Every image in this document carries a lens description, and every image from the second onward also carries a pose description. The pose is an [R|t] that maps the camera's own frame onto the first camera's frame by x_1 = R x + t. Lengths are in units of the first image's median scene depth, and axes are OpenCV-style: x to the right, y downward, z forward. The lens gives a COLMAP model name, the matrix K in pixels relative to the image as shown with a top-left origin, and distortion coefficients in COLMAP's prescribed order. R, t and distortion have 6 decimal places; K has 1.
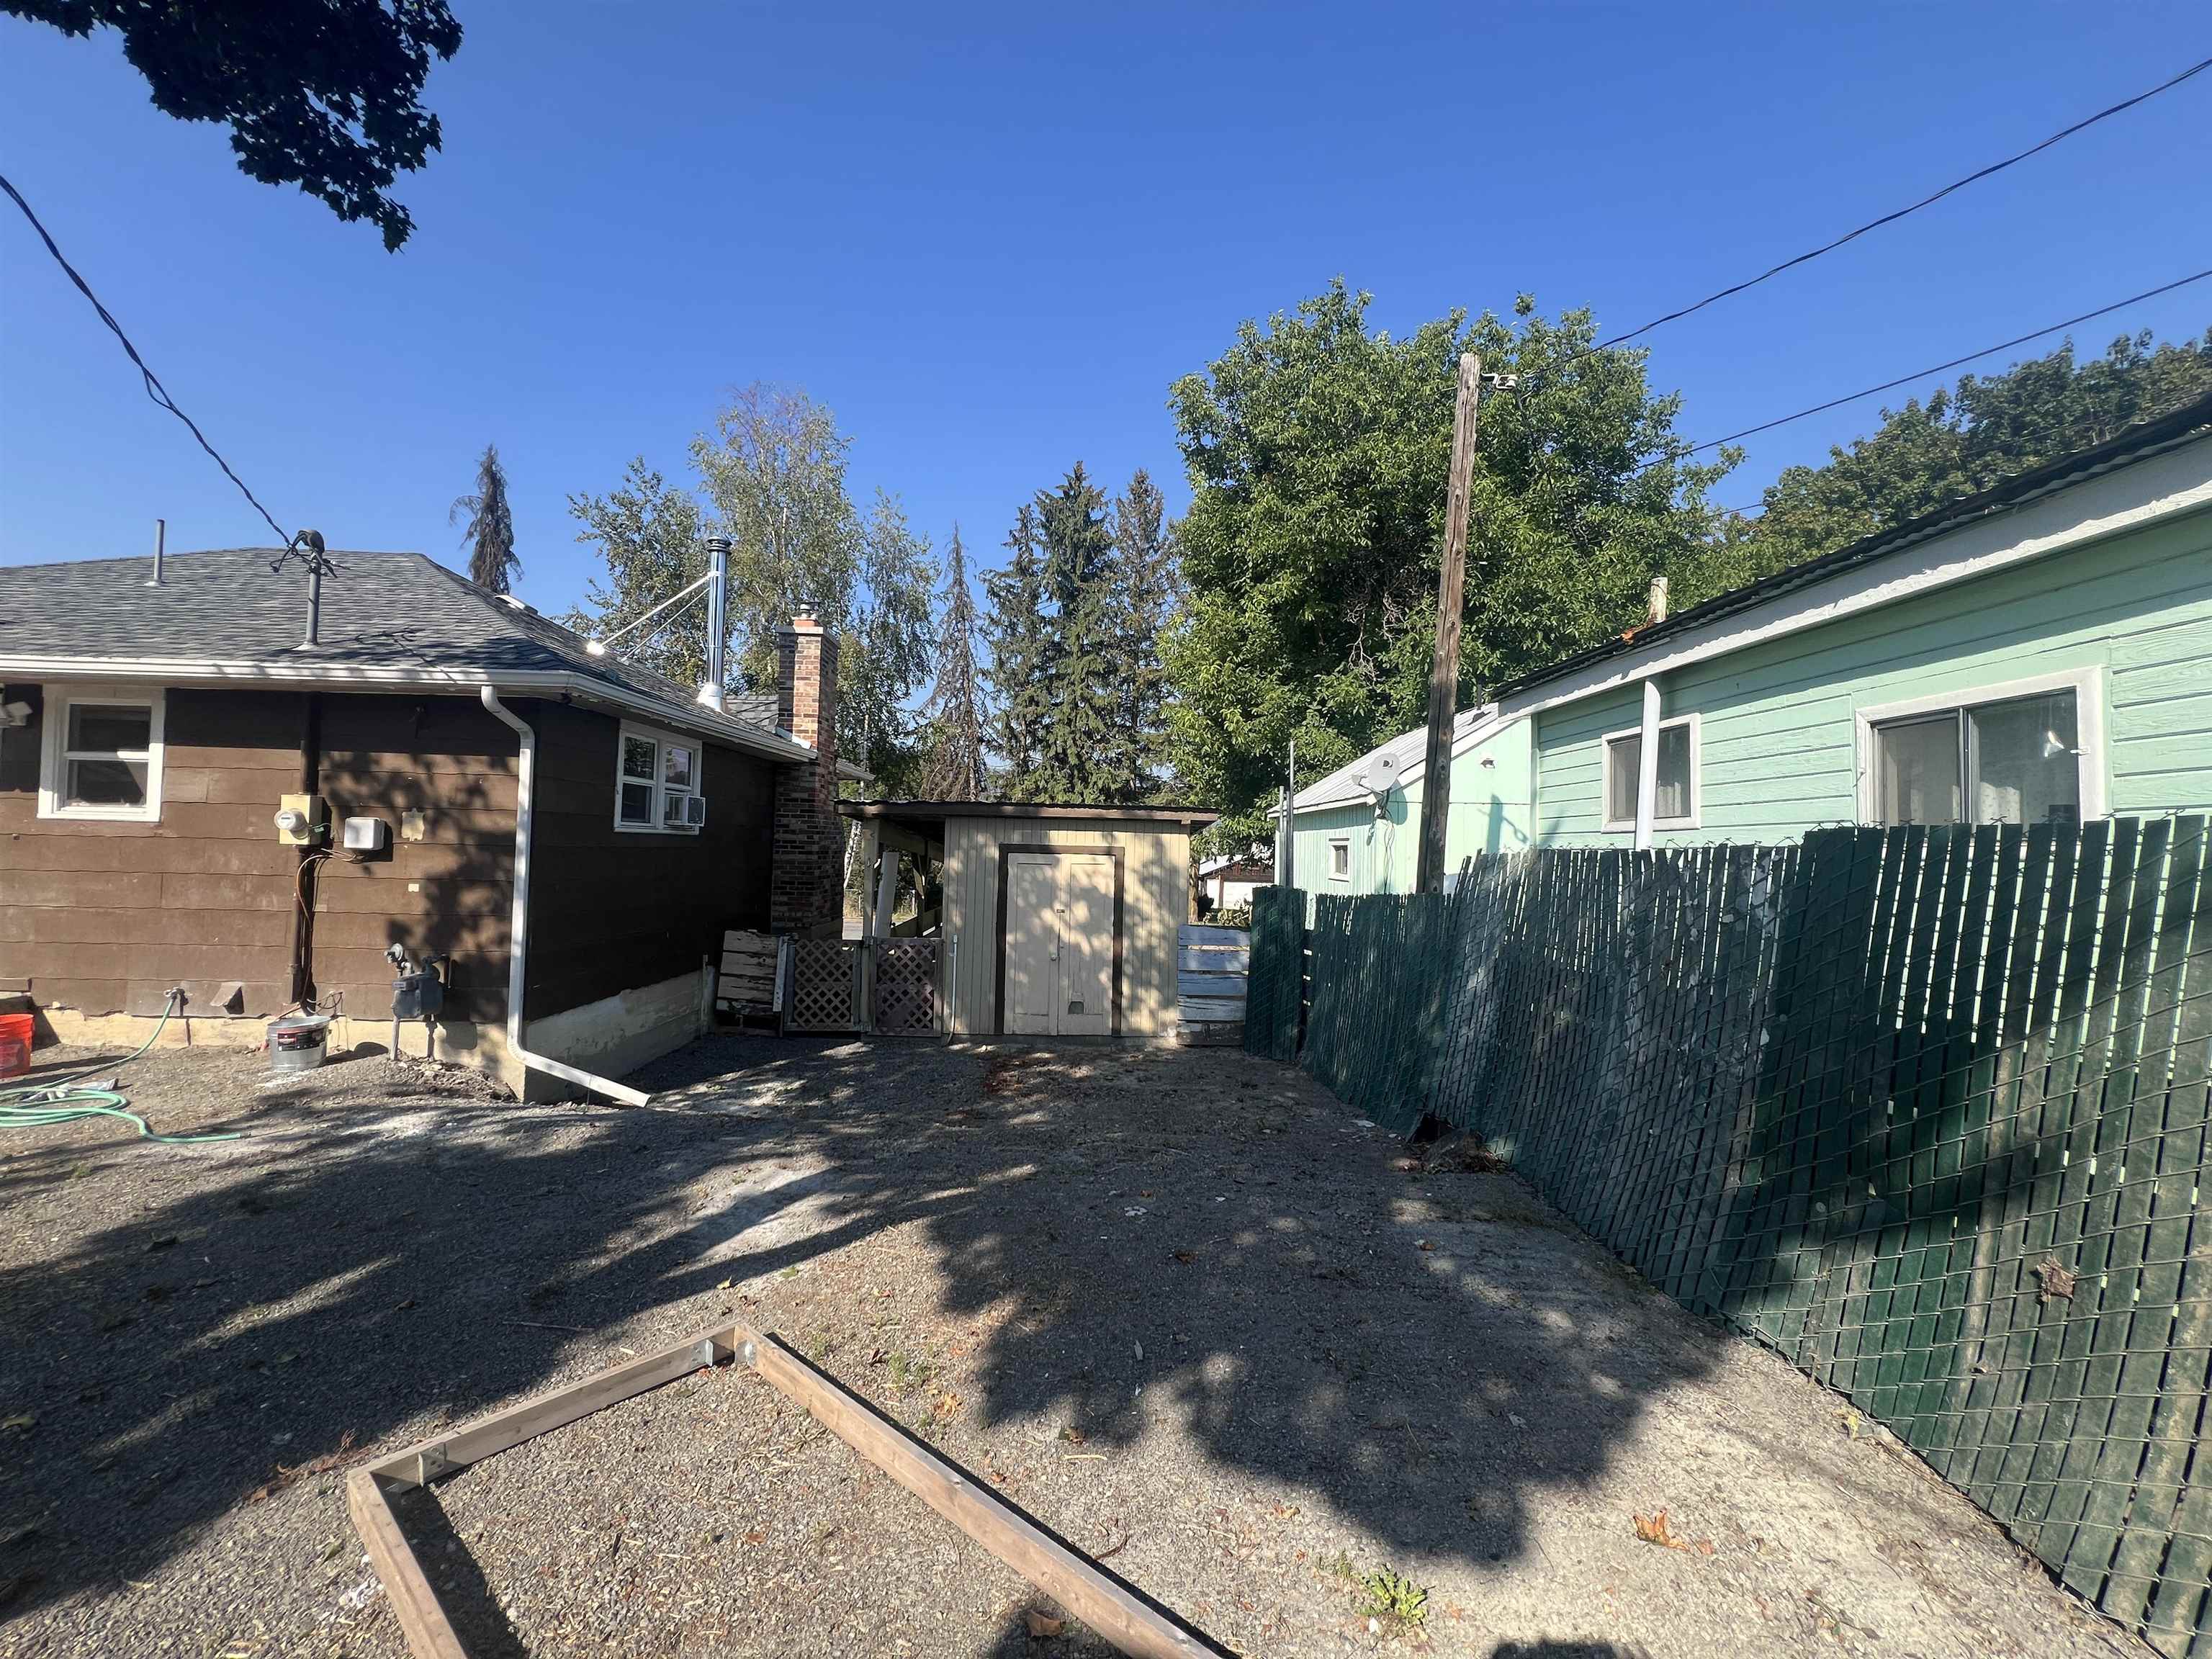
lens RADIAL K [[879.5, 0, 1100.2], [0, 879.5, 828.2], [0, 0, 1]] dist [0.001654, 0.000371]
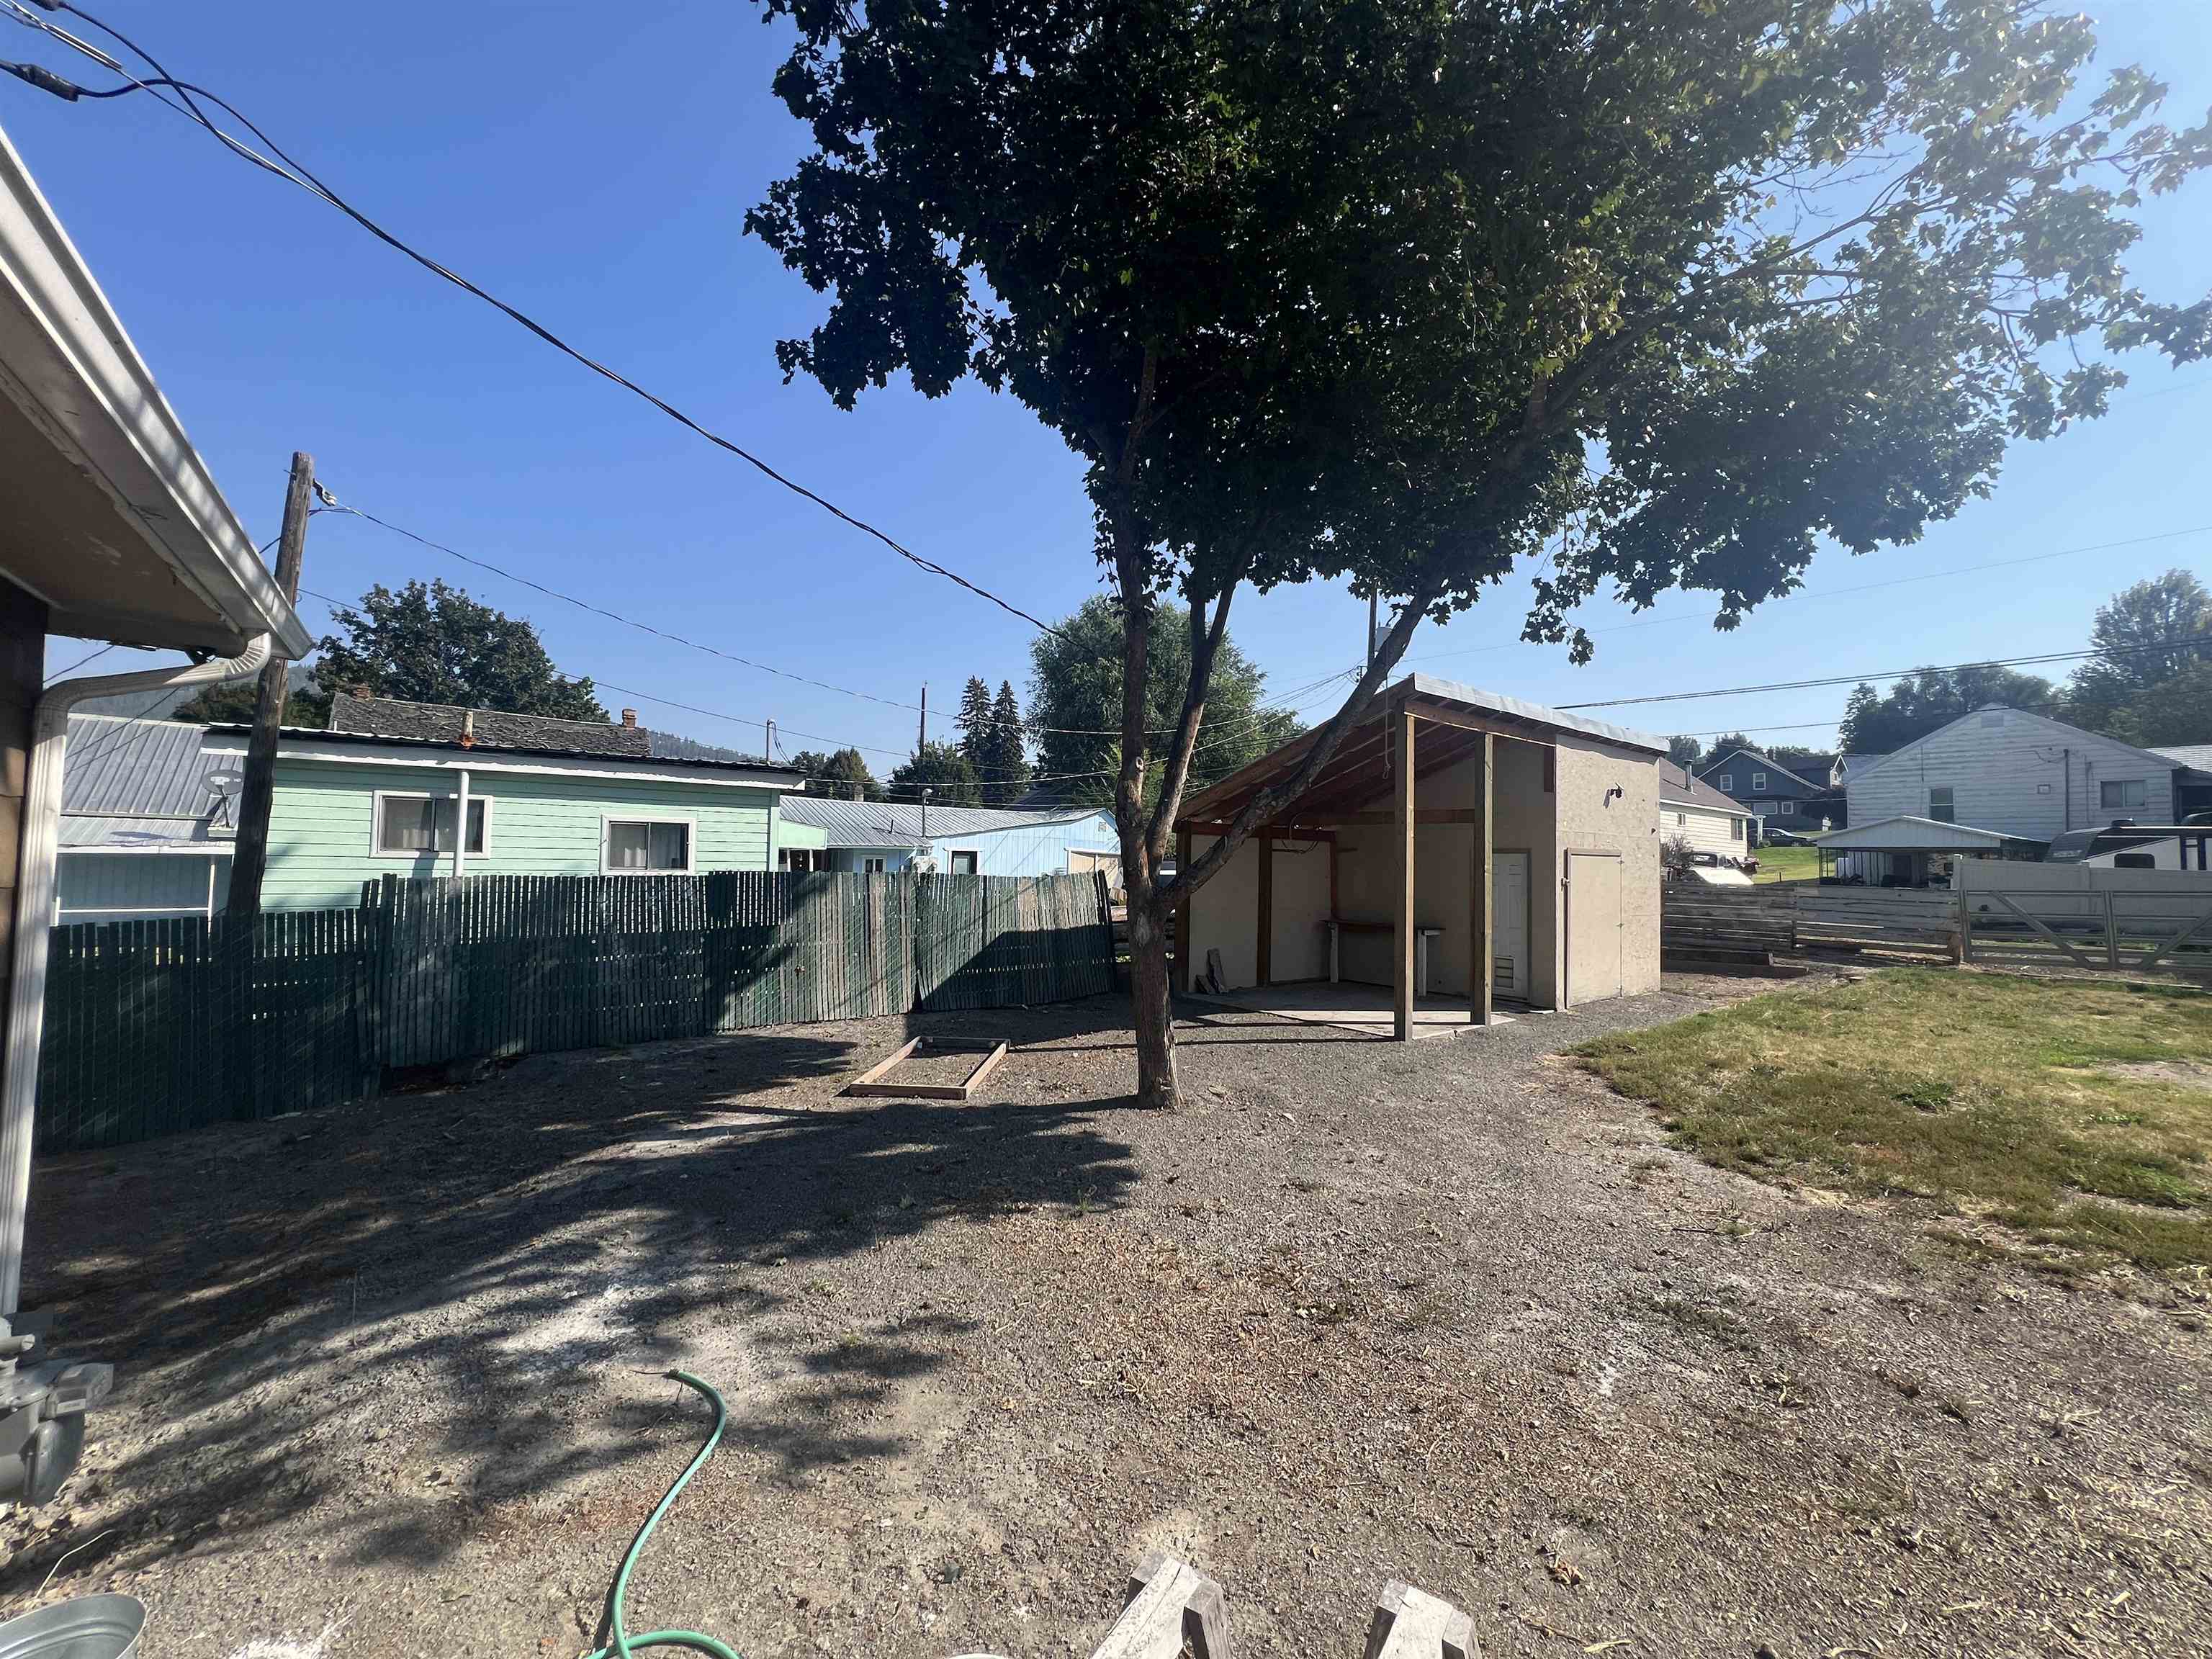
lens RADIAL K [[879.5, 0, 1100.2], [0, 879.5, 828.2], [0, 0, 1]] dist [0.001654, 0.000371]
pose [[-0.590675, -0.006821, 0.806881, -2.057757], [-0.062807, 0.997319, -0.037548, -0.098457], [-0.804462, -0.072856, -0.589520, 1.393559]]
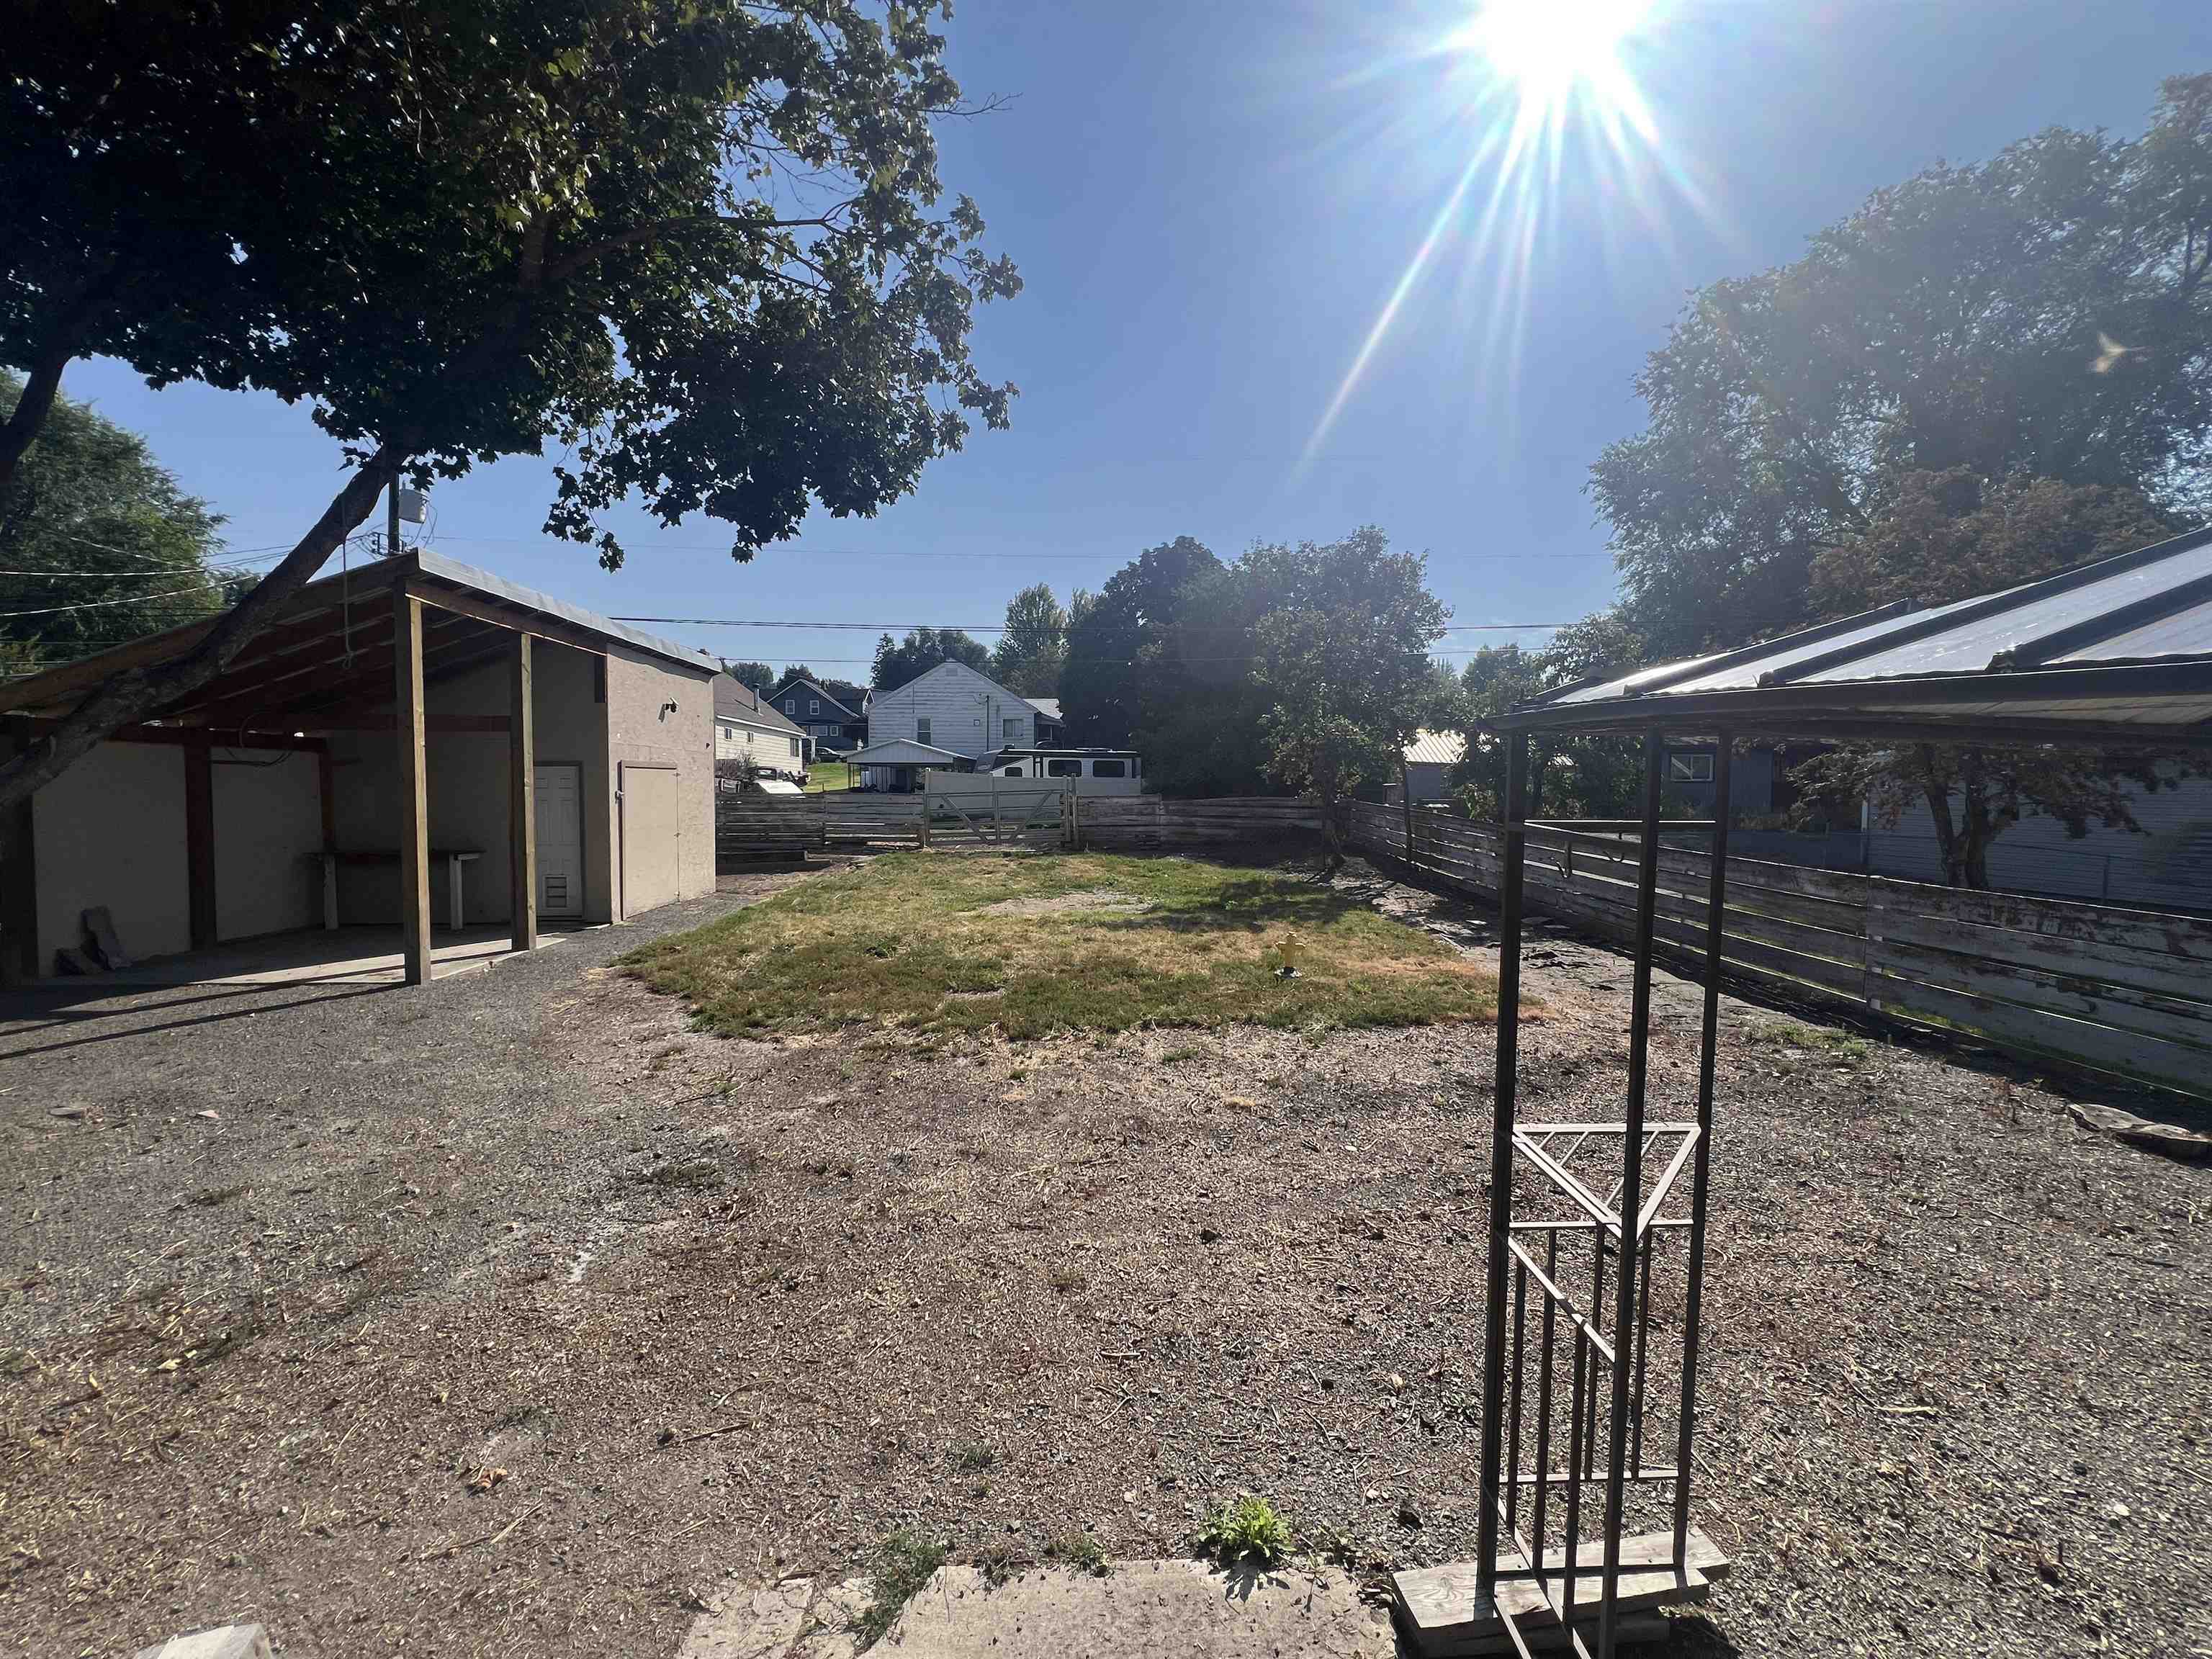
lens RADIAL K [[879.5, 0, 1100.2], [0, 879.5, 828.2], [0, 0, 1]] dist [0.001654, 0.000371]
pose [[-0.999674, -0.025446, 0.001864, -2.178463], [-0.025424, 0.999619, 0.010760, -0.090299], [-0.002137, 0.010709, -0.999940, 1.330699]]
